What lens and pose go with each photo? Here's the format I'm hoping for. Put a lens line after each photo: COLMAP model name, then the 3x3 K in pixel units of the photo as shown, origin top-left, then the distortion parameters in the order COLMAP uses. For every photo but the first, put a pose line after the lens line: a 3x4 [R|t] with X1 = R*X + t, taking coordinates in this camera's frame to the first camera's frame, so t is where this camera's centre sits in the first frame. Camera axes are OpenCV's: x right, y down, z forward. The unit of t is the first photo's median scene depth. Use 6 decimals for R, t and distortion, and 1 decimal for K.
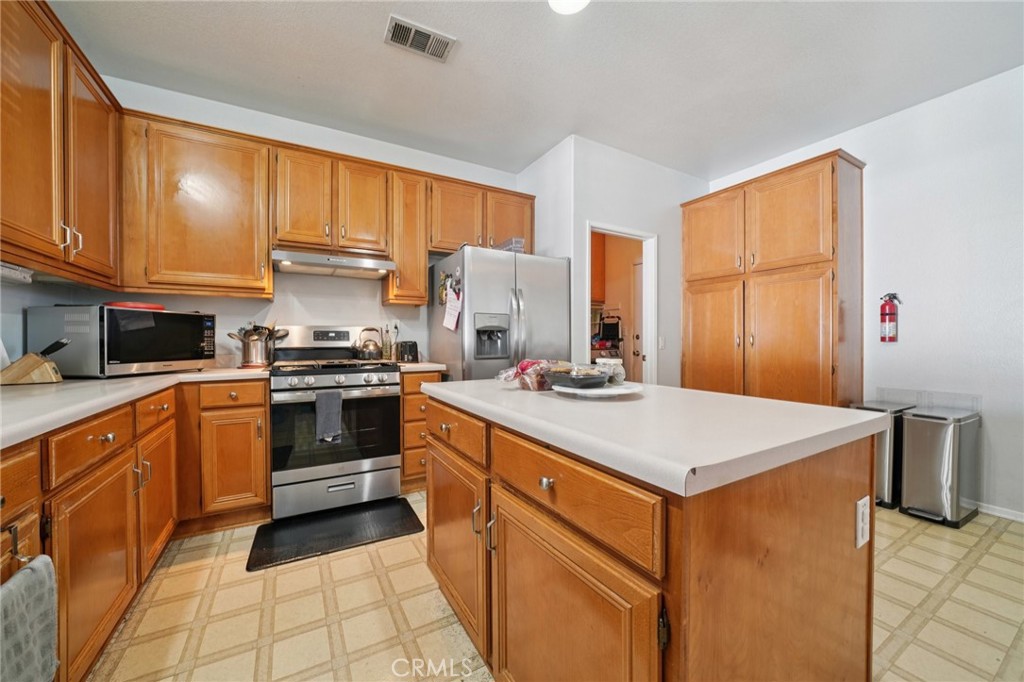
lens RADIAL K [[382.2, 0, 511.6], [0, 382.2, 343.1], [0, 0, 1]] dist [0.000228, 0.000001]
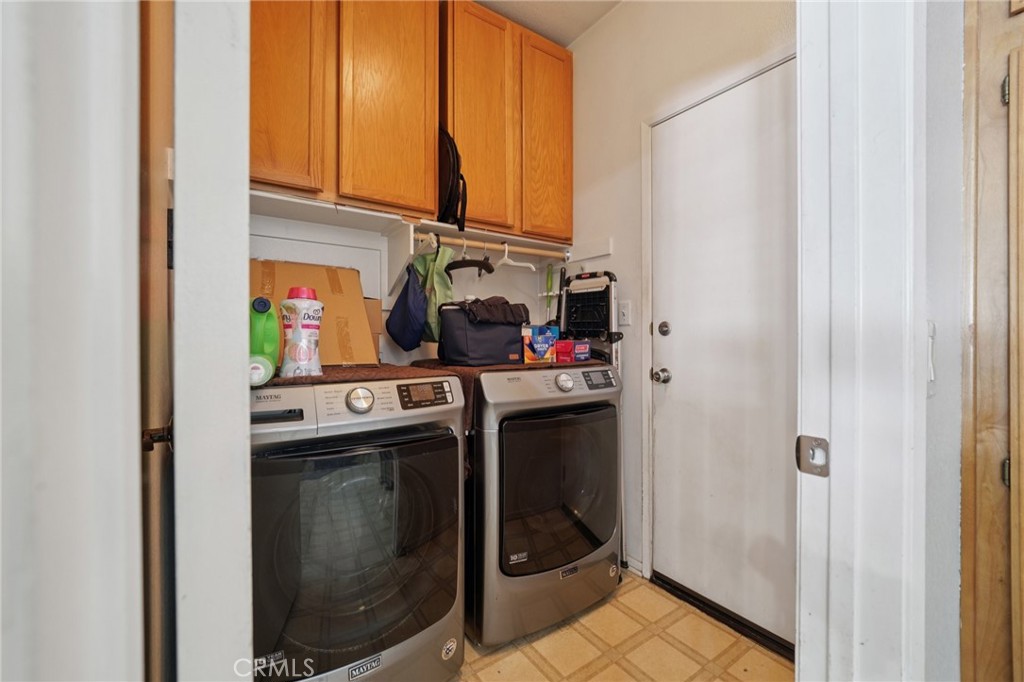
lens RADIAL K [[417.3, 0, 511.7], [0, 417.3, 338.4], [0, 0, 1]] dist [-0.000247, -0.000001]
pose [[0.996476, -0.003113, 0.083817, 0.153764], [0.003537, 0.999982, -0.004915, -0.005532], [-0.083801, 0.005194, 0.996469, 0.610513]]
